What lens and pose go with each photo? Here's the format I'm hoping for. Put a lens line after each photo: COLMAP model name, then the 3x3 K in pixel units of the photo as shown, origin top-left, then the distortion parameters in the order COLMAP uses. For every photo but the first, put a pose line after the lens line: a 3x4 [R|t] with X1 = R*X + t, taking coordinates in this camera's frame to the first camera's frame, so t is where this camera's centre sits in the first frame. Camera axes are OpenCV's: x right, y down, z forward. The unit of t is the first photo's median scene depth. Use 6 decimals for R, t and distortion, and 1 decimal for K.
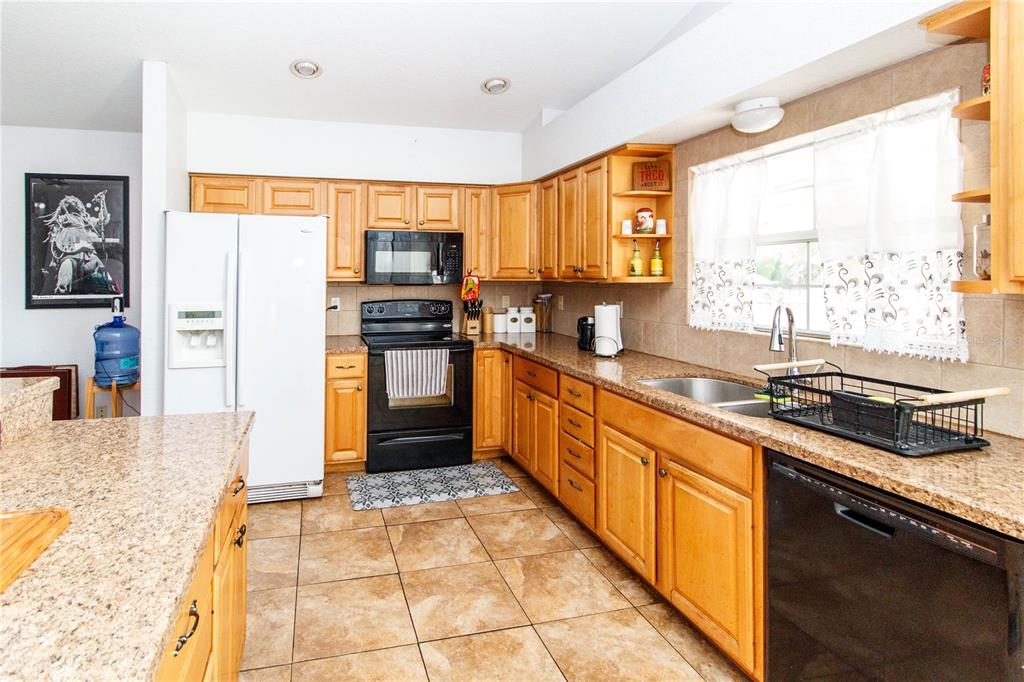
lens RADIAL K [[496.2, 0, 422.4], [0, 496.2, 289.3], [0, 0, 1]] dist [-0.001770, 0.000030]
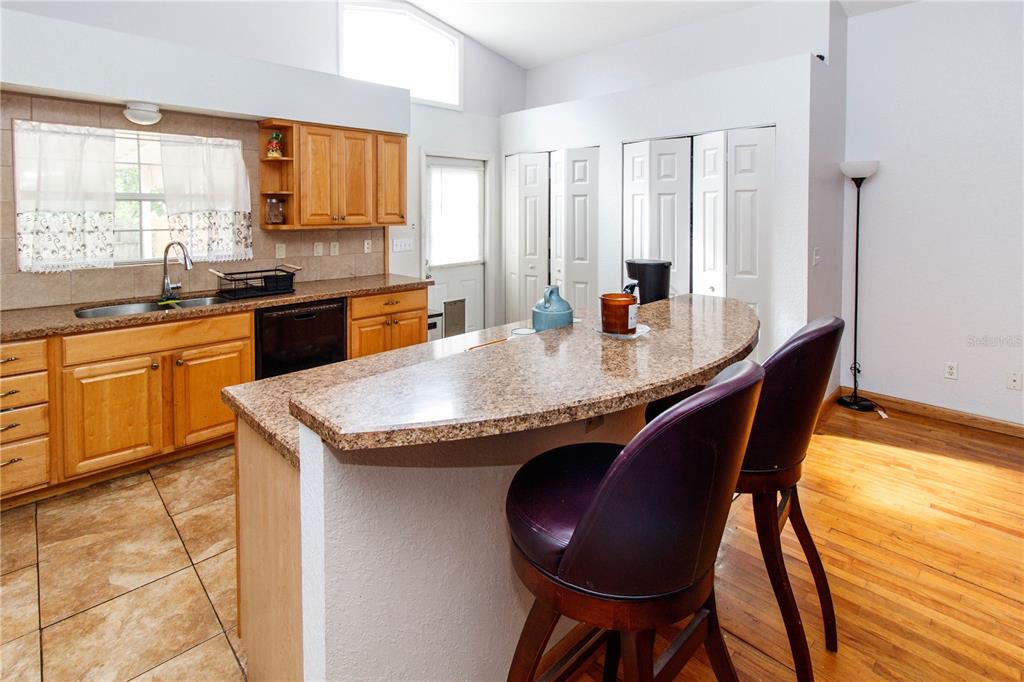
lens RADIAL K [[510.3, 0, 515.0], [0, 510.3, 226.3], [0, 0, 1]] dist [0.001490, -0.000374]
pose [[-0.528111, -0.027516, 0.848729, -0.984399], [0.014149, 0.999051, 0.041194, -0.058015], [-0.849057, 0.033764, -0.527221, 0.710859]]
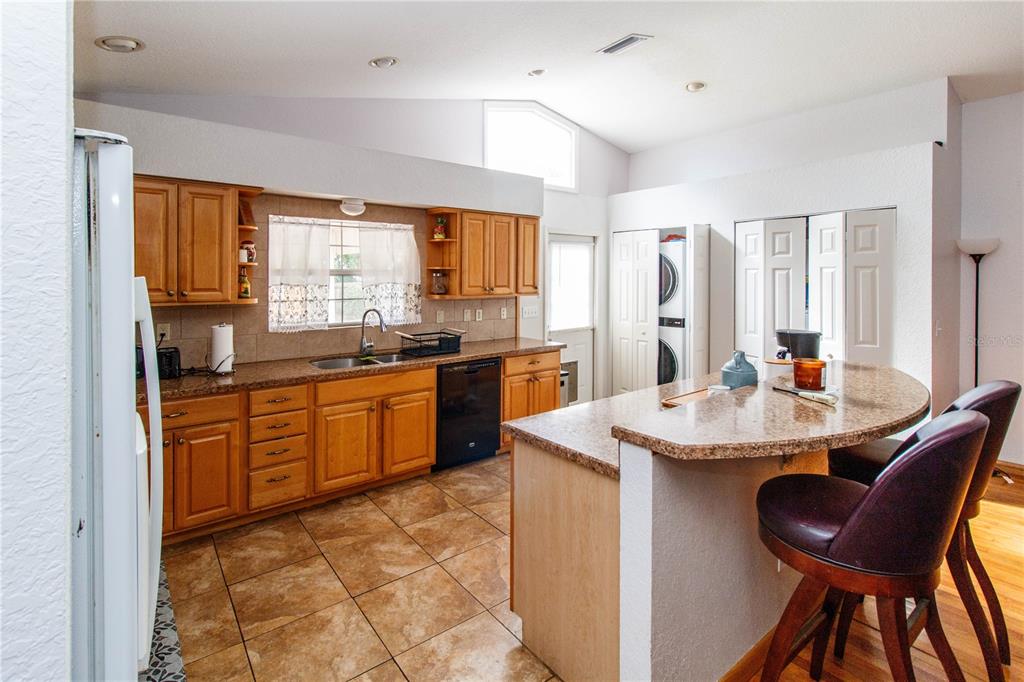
lens RADIAL K [[496.6, 0, 504.9], [0, 496.6, 278.8], [0, 0, 1]] dist [0.000068, 0.000564]
pose [[-0.426319, -0.008346, 0.904534, -1.014239], [0.013620, 0.999785, 0.015644, -0.091042], [-0.904470, 0.018989, -0.426114, 1.044817]]
